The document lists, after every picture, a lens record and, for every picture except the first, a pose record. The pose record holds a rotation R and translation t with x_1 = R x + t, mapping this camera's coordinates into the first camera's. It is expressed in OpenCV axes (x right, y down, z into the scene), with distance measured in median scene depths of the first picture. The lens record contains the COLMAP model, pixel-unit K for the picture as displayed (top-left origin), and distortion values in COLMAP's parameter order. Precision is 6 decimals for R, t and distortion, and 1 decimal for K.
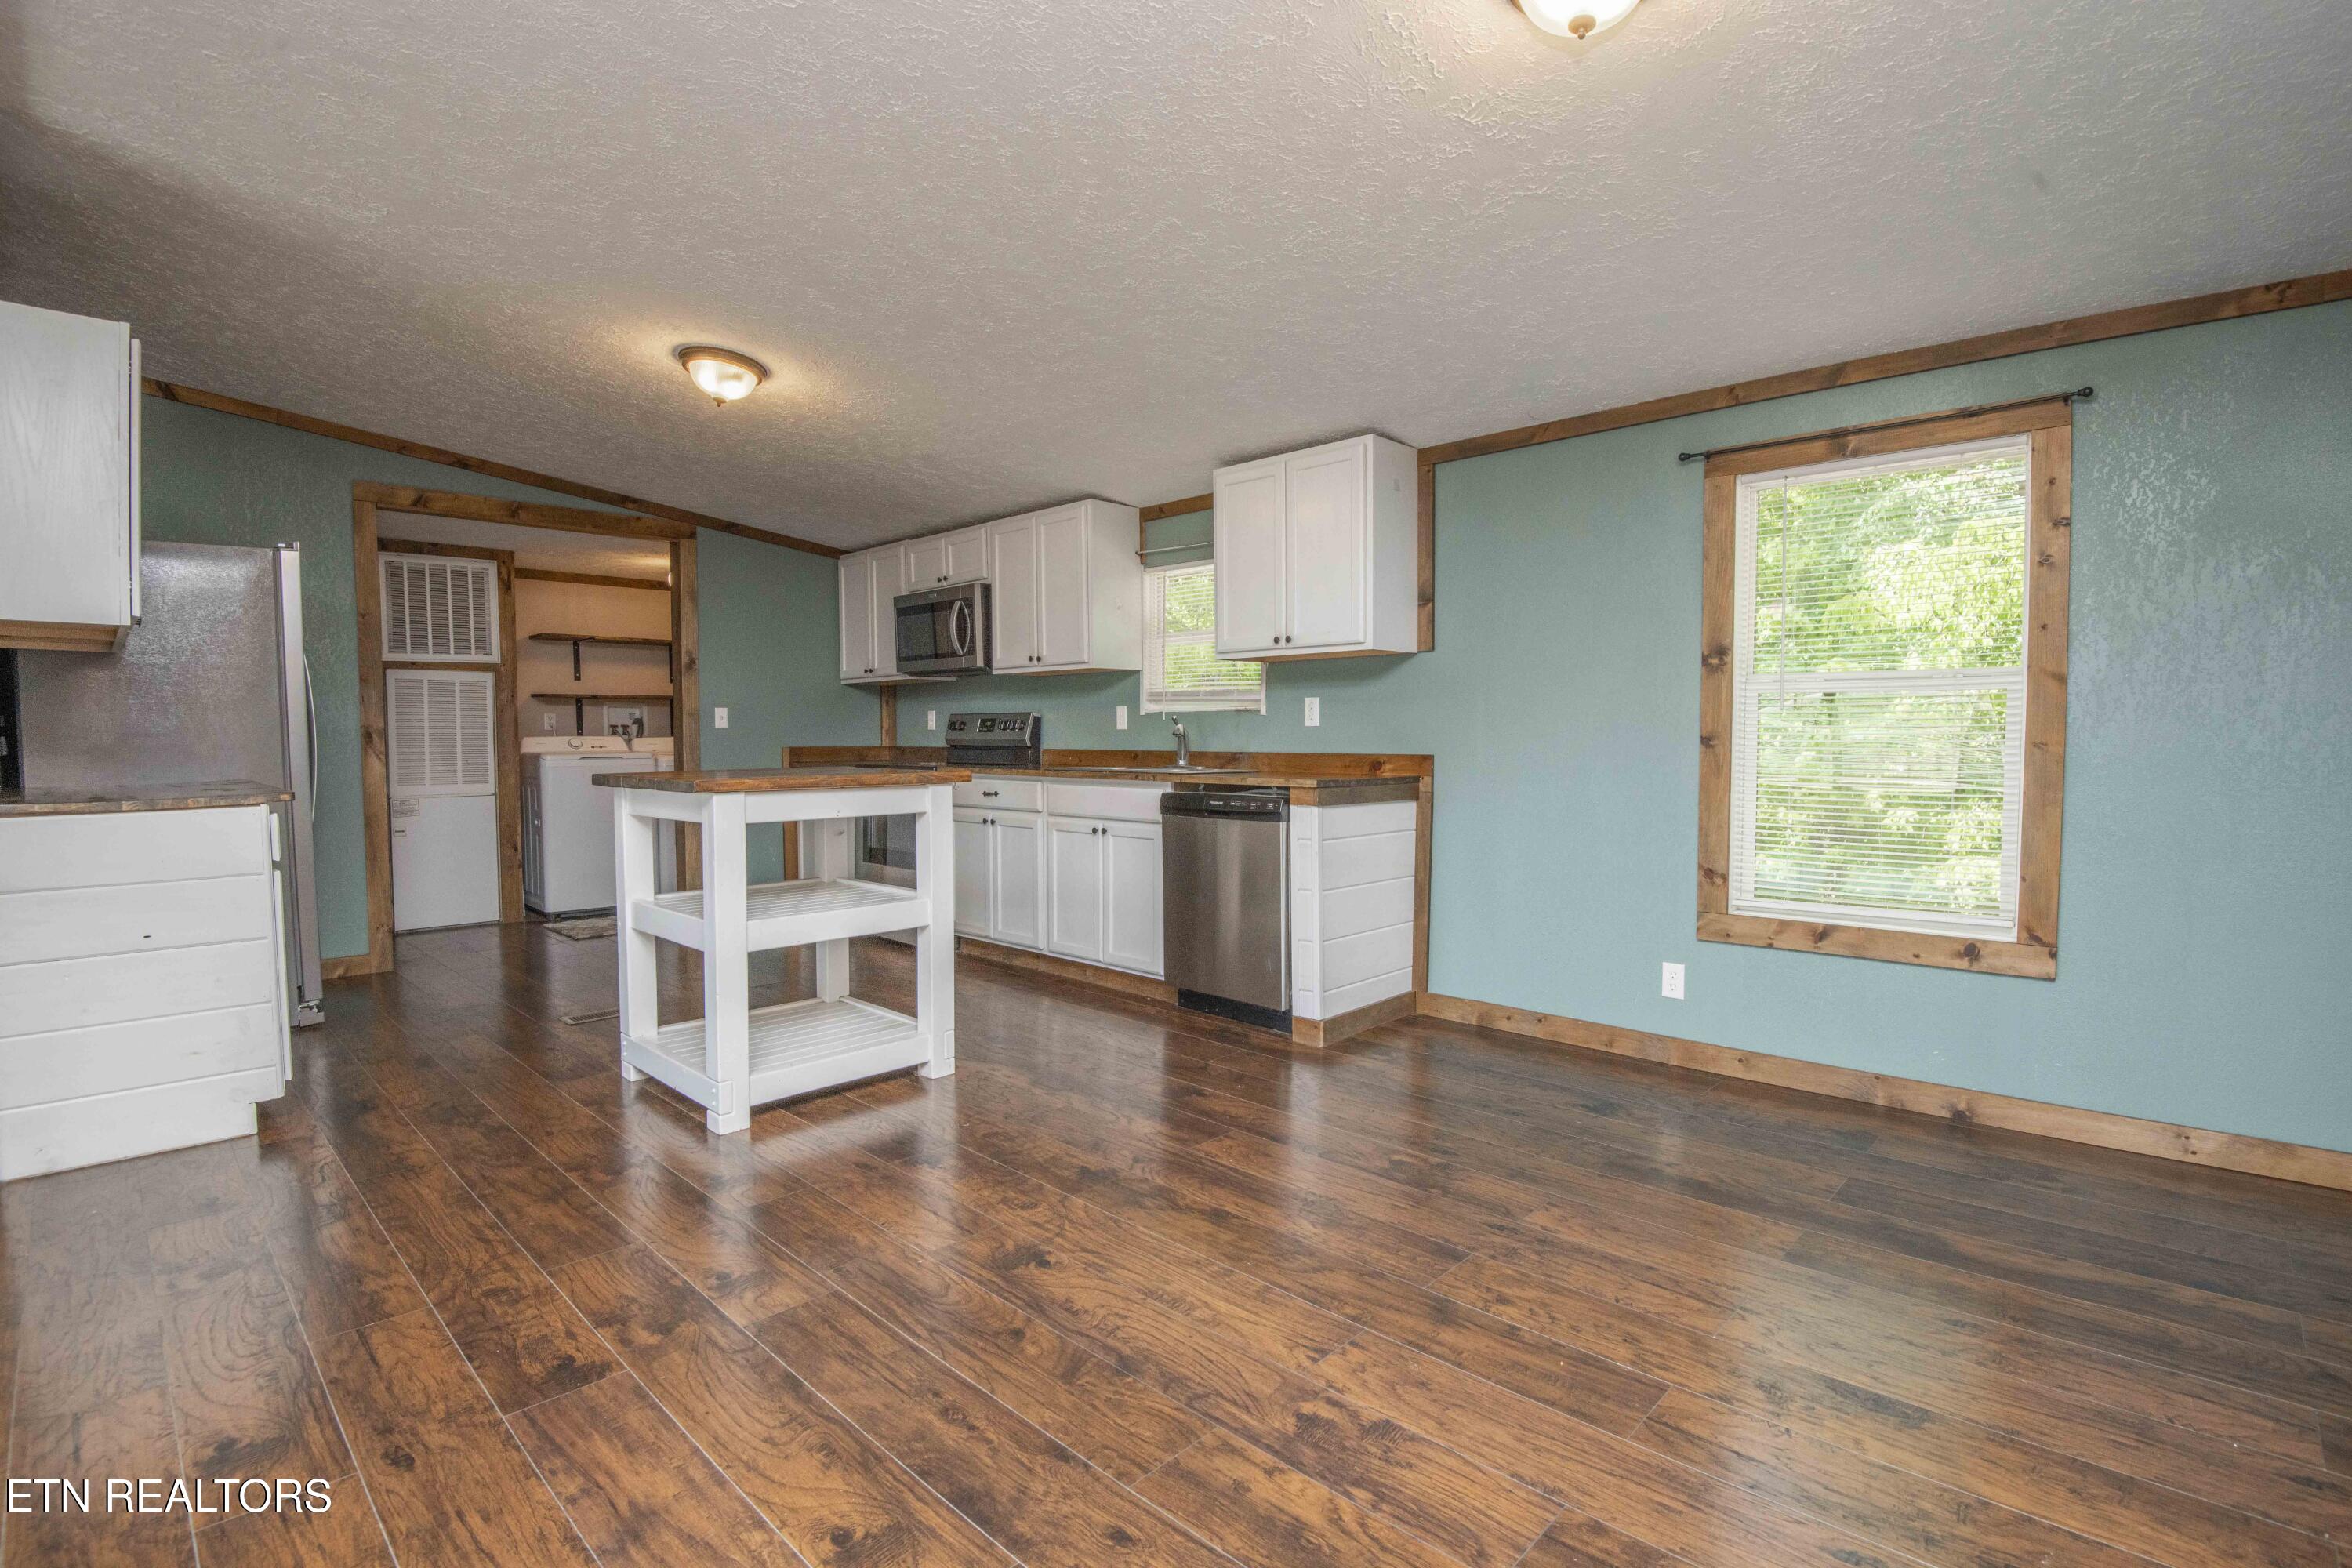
lens RADIAL K [[1085.3, 0, 1188.6], [0, 1085.3, 782.1], [0, 0, 1]] dist [-0.001529, -0.033606]
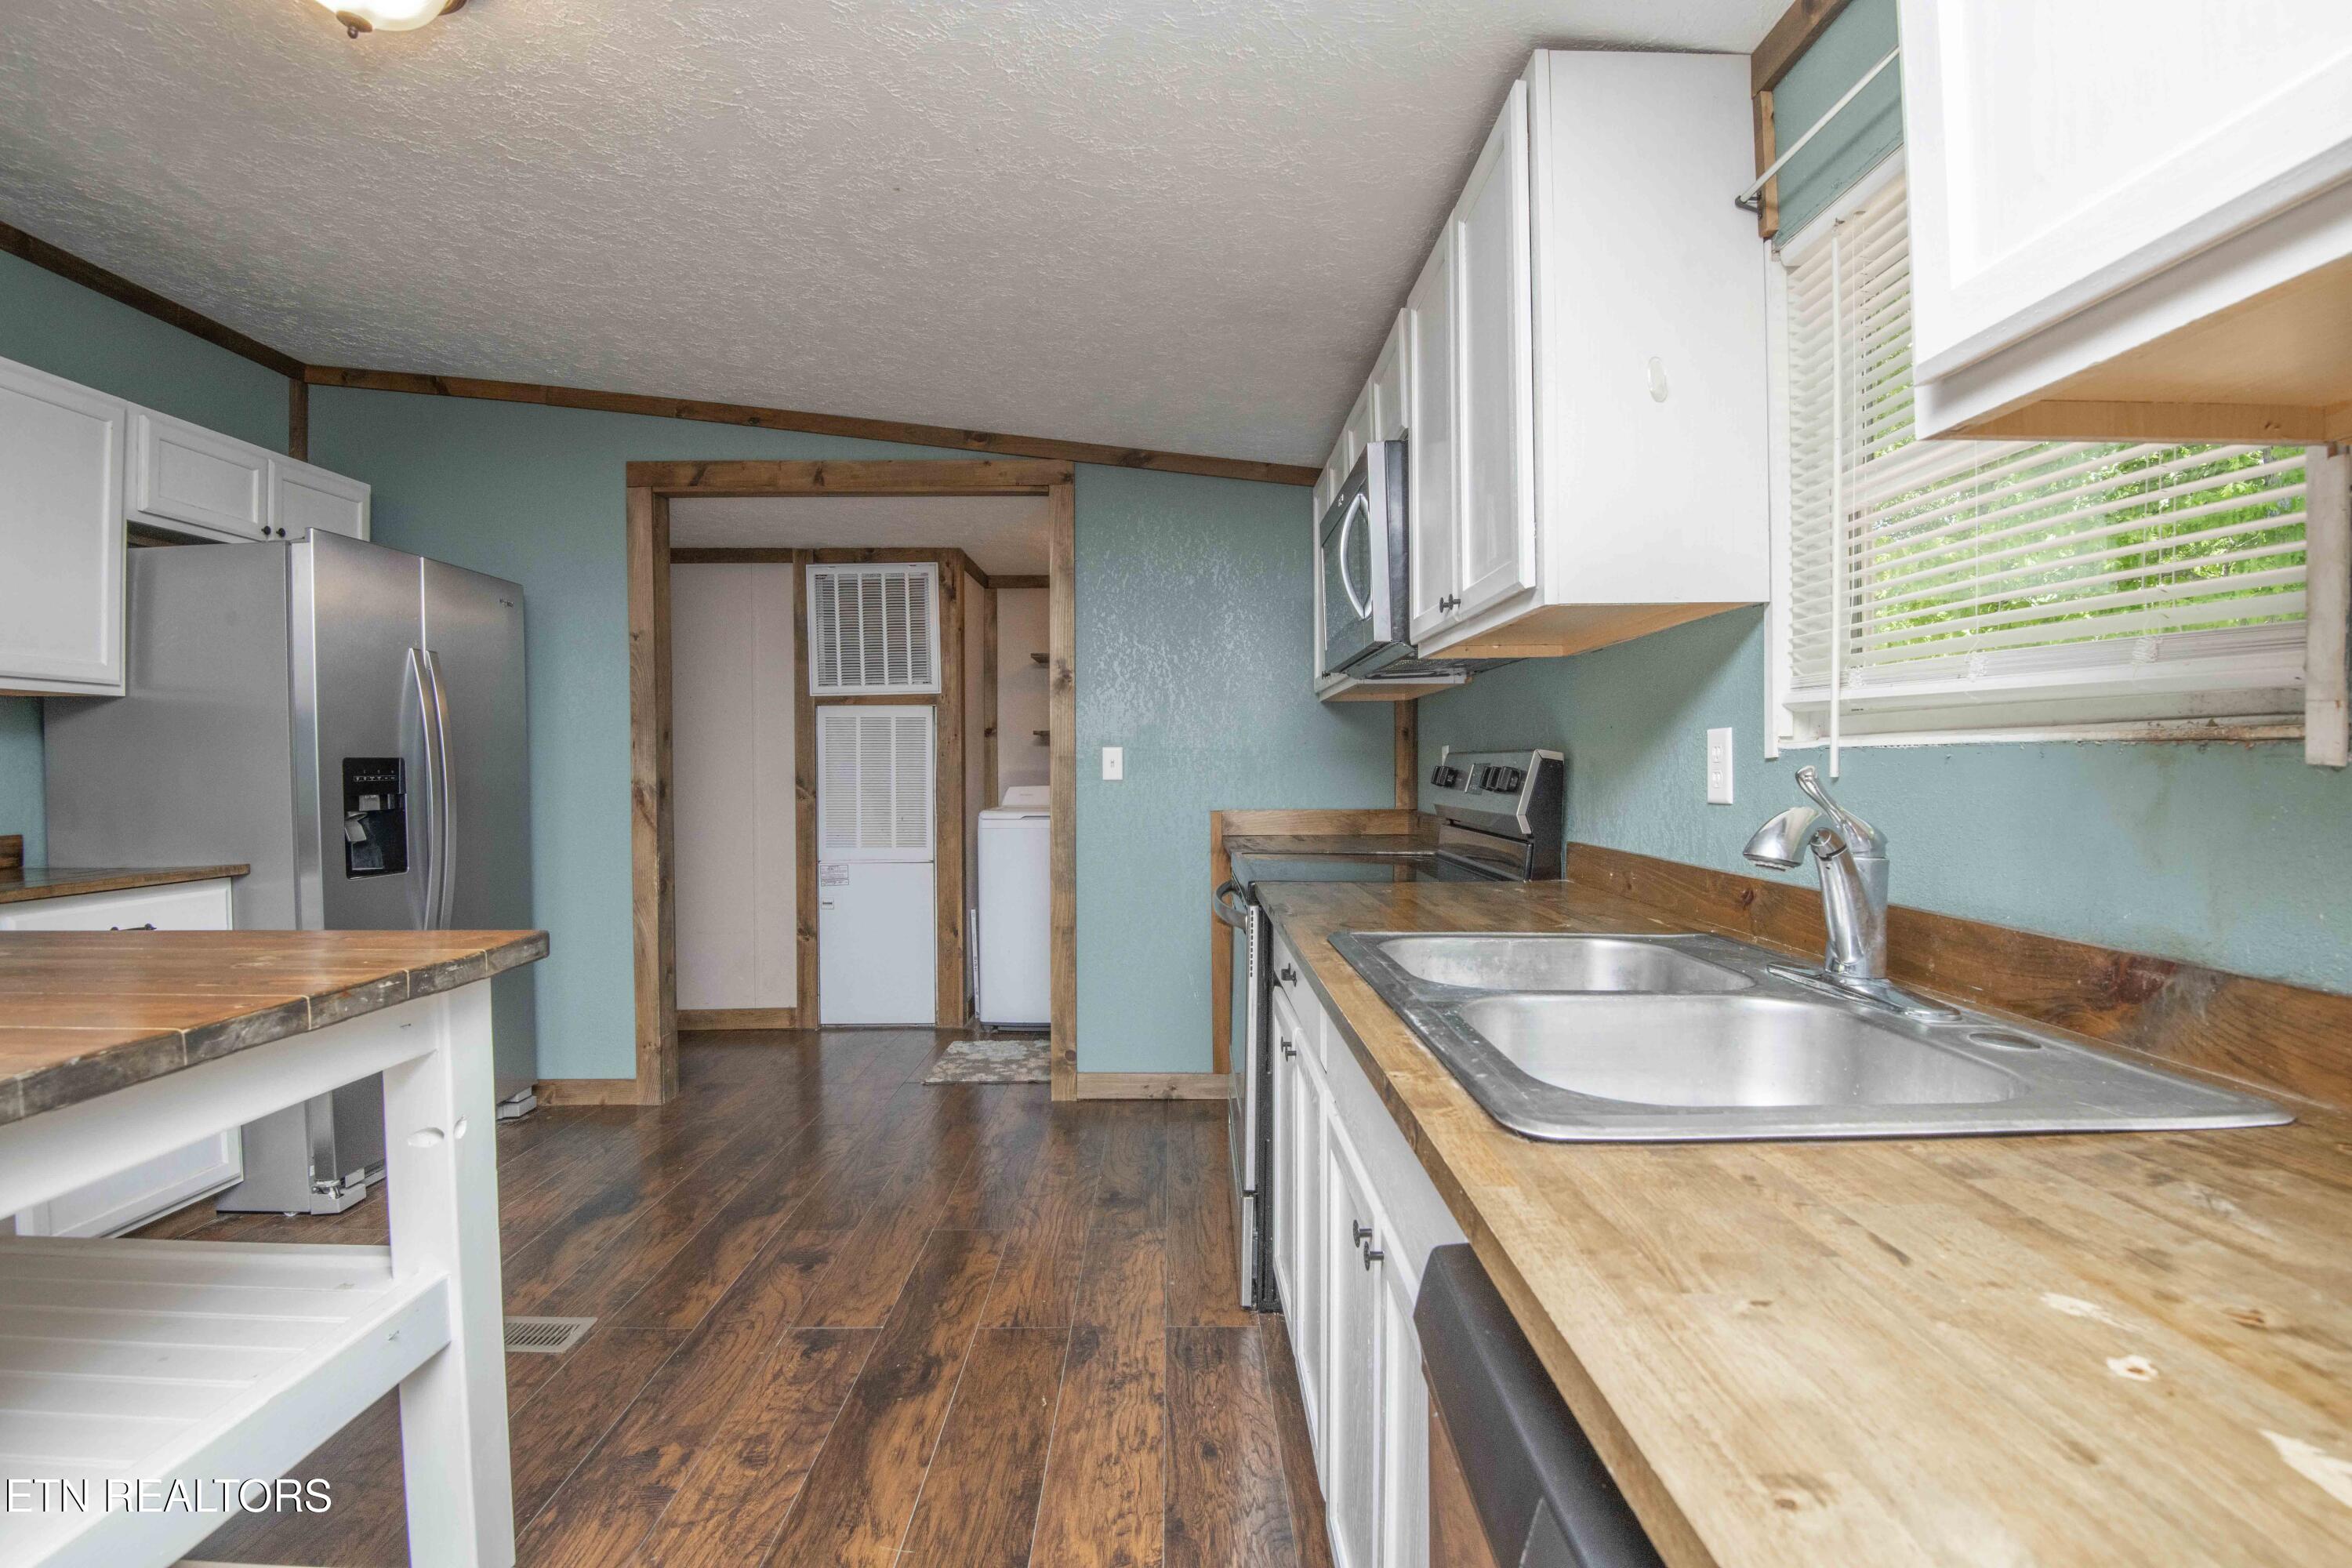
lens RADIAL K [[1085.3, 0, 1188.6], [0, 1085.3, 782.1], [0, 0, 1]] dist [-0.001529, -0.033606]
pose [[0.699403, 0.008392, -0.714678, 0.059805], [-0.026517, 0.999547, -0.014214, -0.051373], [0.714235, 0.028893, 0.699309, 0.749689]]
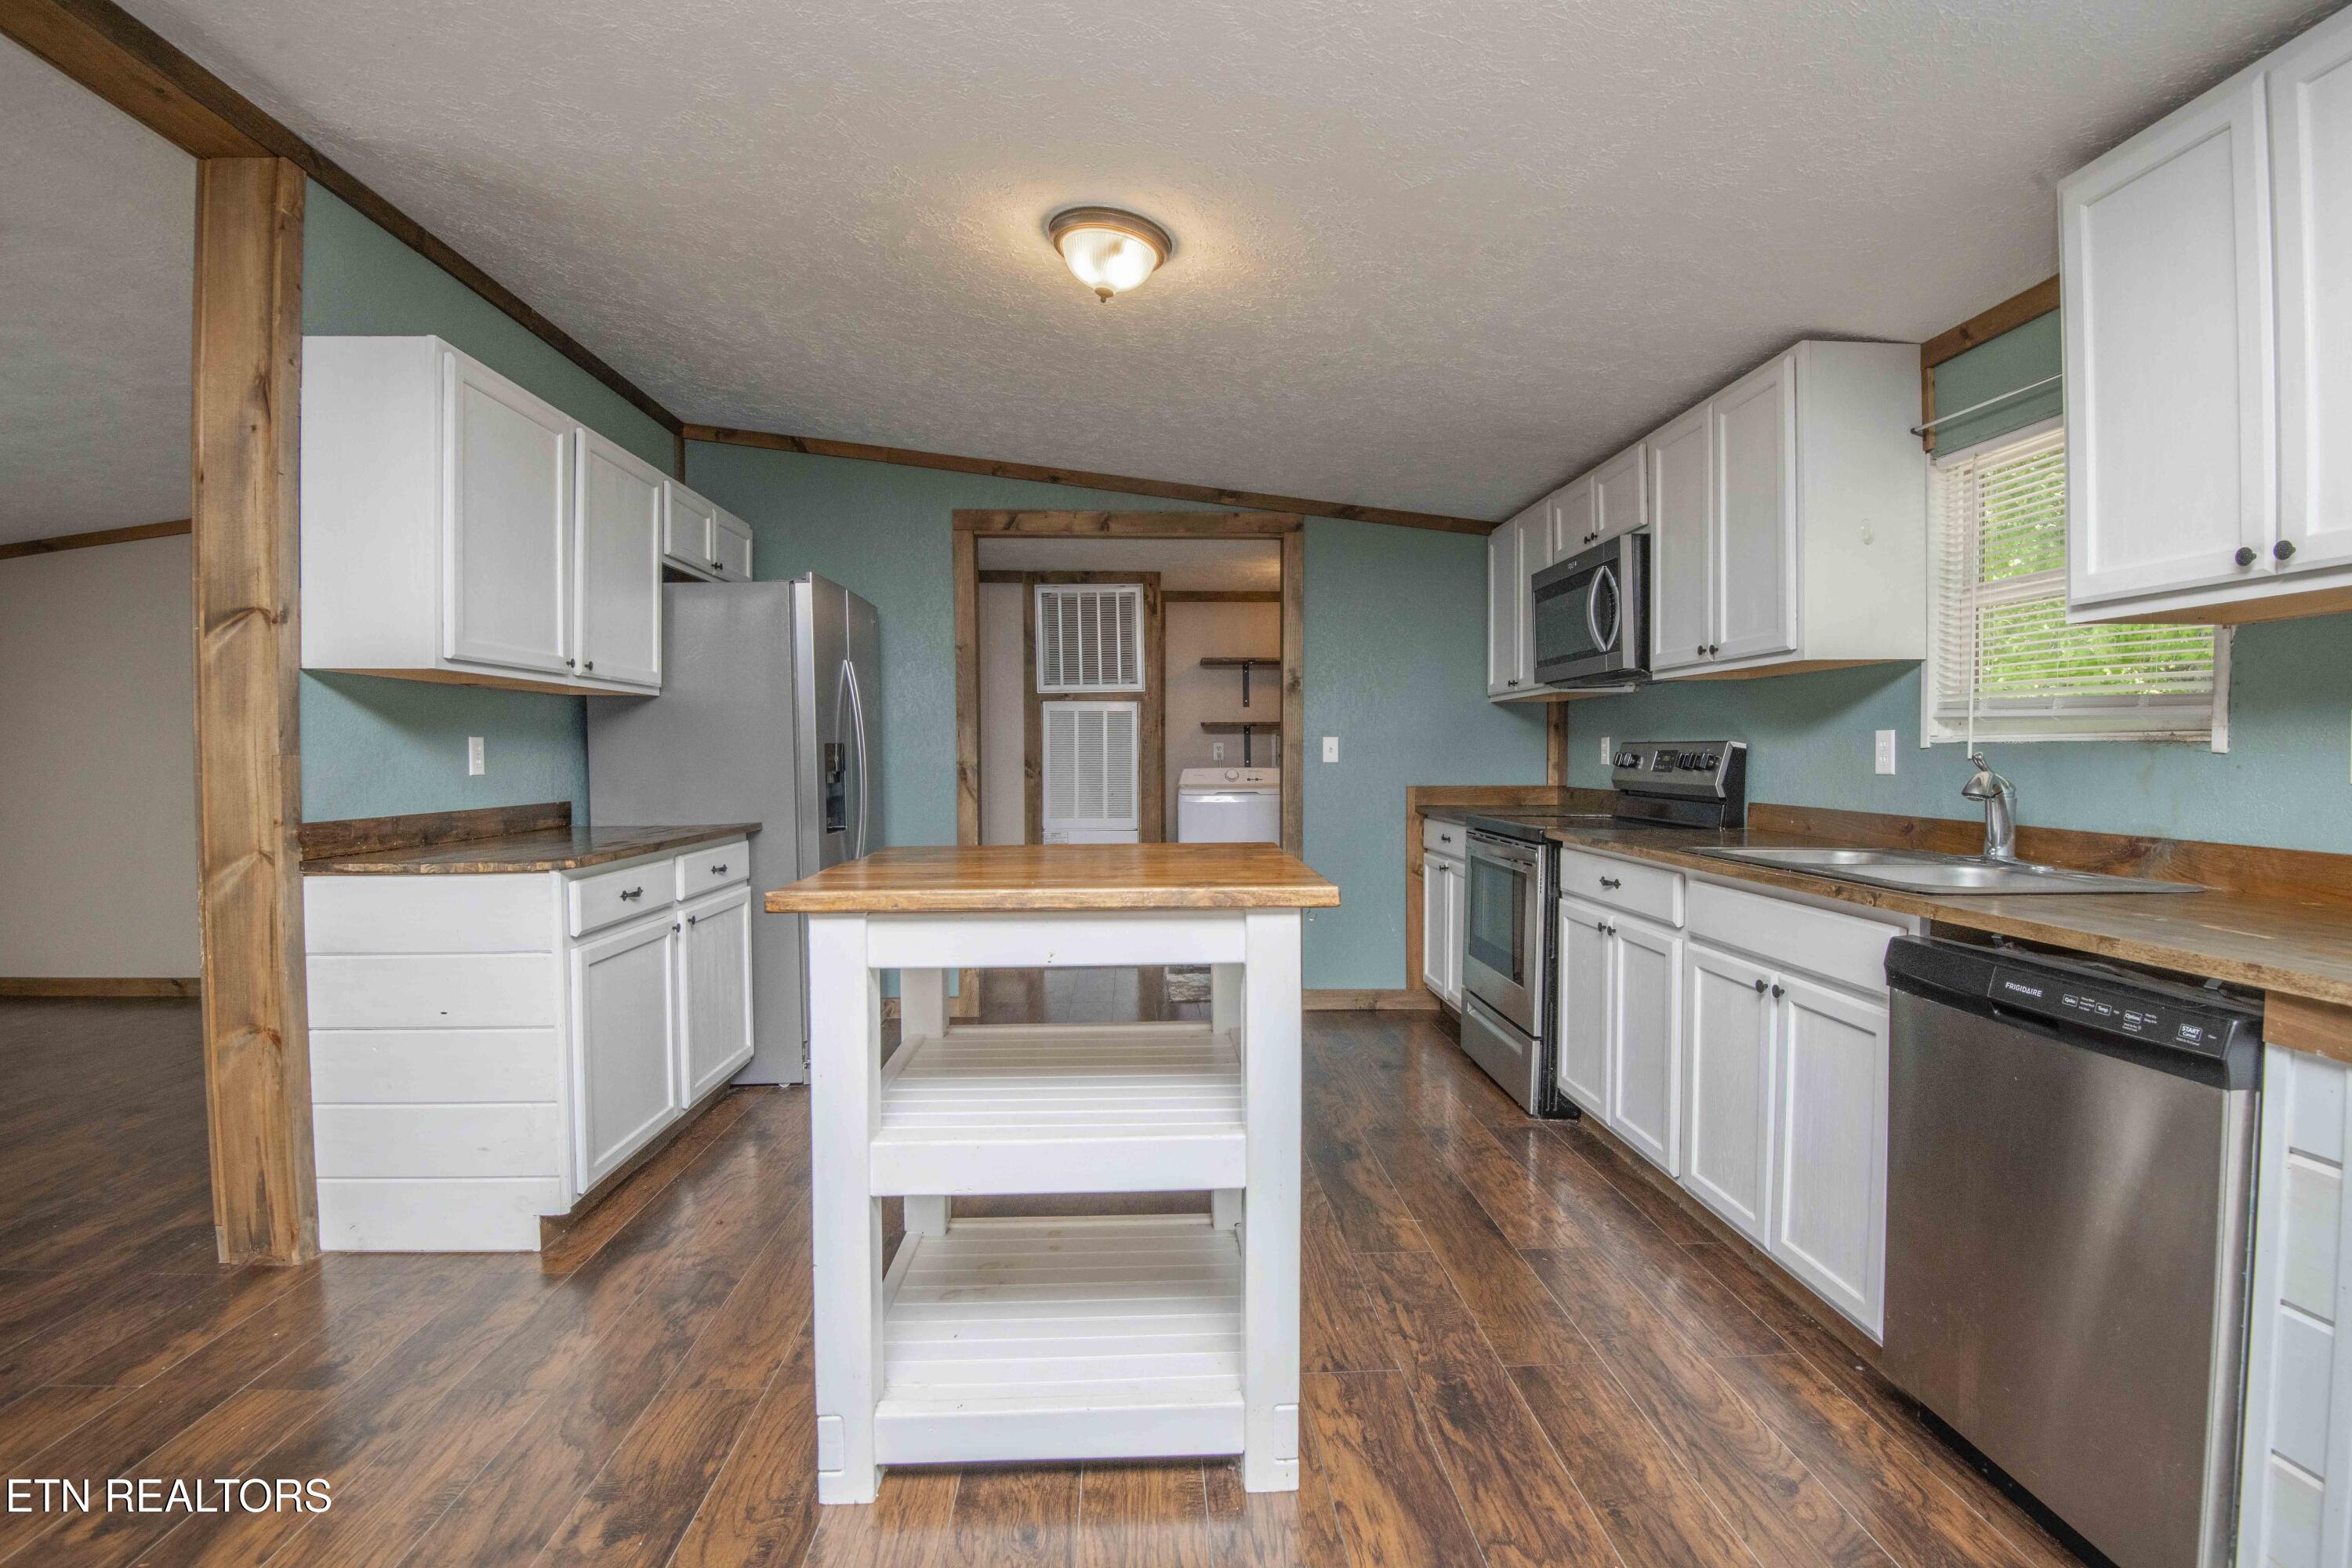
lens RADIAL K [[1085.3, 0, 1188.6], [0, 1085.3, 782.1], [0, 0, 1]] dist [-0.001529, -0.033606]
pose [[0.726877, 0.018536, -0.686518, 0.057827], [-0.028181, 0.999599, -0.002848, -0.037589], [0.686189, 0.021417, 0.727108, 0.432158]]
